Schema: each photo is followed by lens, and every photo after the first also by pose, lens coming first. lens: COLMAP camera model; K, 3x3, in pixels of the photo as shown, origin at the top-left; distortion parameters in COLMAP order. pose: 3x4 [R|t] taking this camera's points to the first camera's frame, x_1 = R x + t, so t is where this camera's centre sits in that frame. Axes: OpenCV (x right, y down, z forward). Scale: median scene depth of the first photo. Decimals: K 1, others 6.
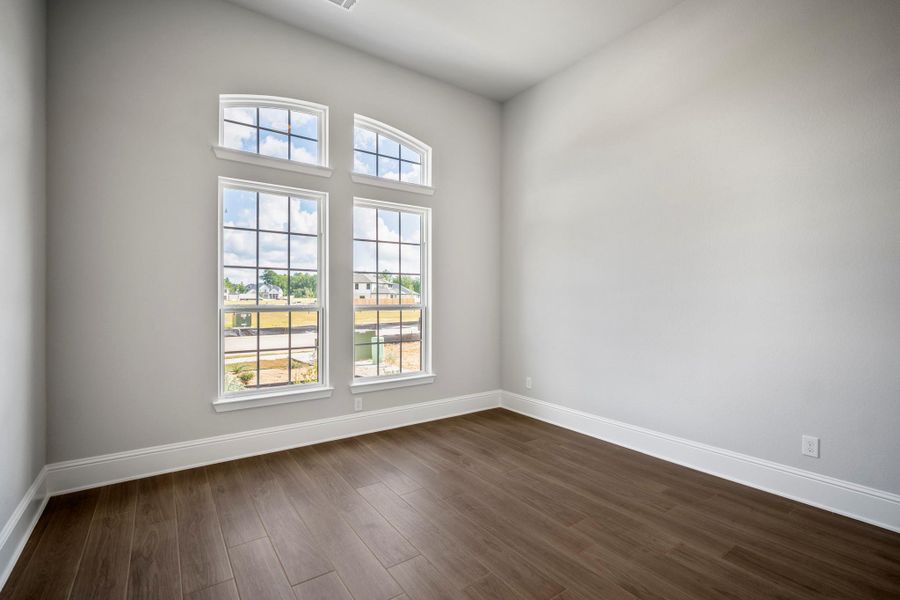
lens RADIAL K [[417.0, 0, 466.1], [0, 417.0, 307.4], [0, 0, 1]] dist [-0.000915, -0.000791]
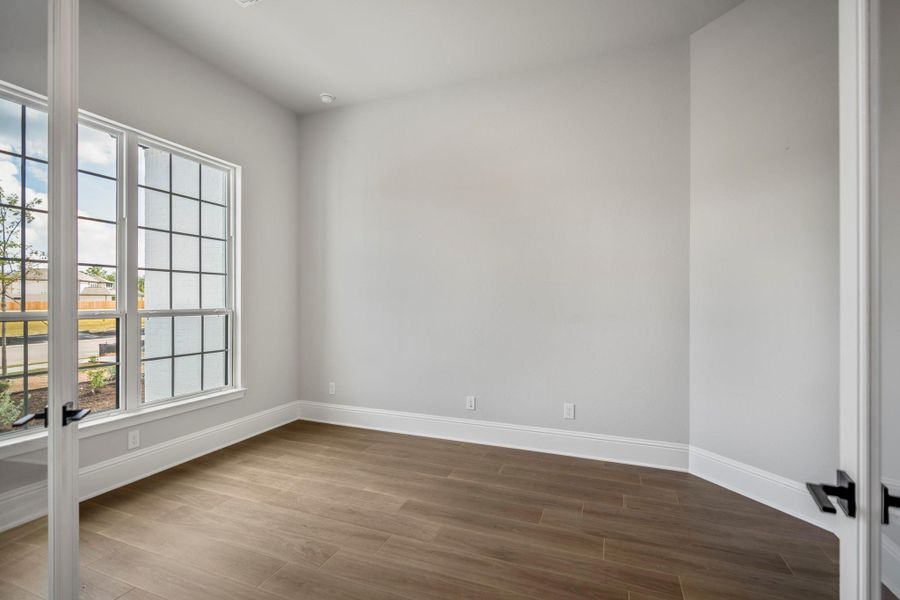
lens RADIAL K [[417.0, 0, 436.8], [0, 417.0, 301.2], [0, 0, 1]] dist [-0.000915, -0.000791]
pose [[0.843228, 0.004485, 0.537538, -0.204138], [0.009413, 0.999689, -0.023108, 0.002462], [-0.537474, 0.024545, 0.842923, 0.056723]]
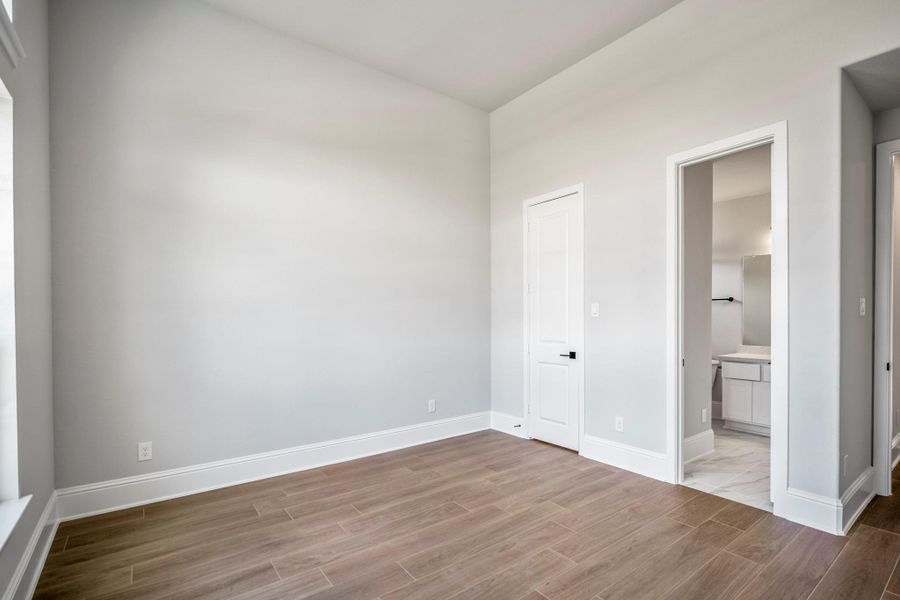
lens RADIAL K [[417.0, 0, 438.4], [0, 417.0, 309.0], [0, 0, 1]] dist [-0.000915, -0.000791]
pose [[-0.001320, 0.016223, 0.999868, -0.530893], [0.016279, 0.999736, -0.016200, -0.017997], [-0.999867, 0.016255, -0.001584, 0.602393]]
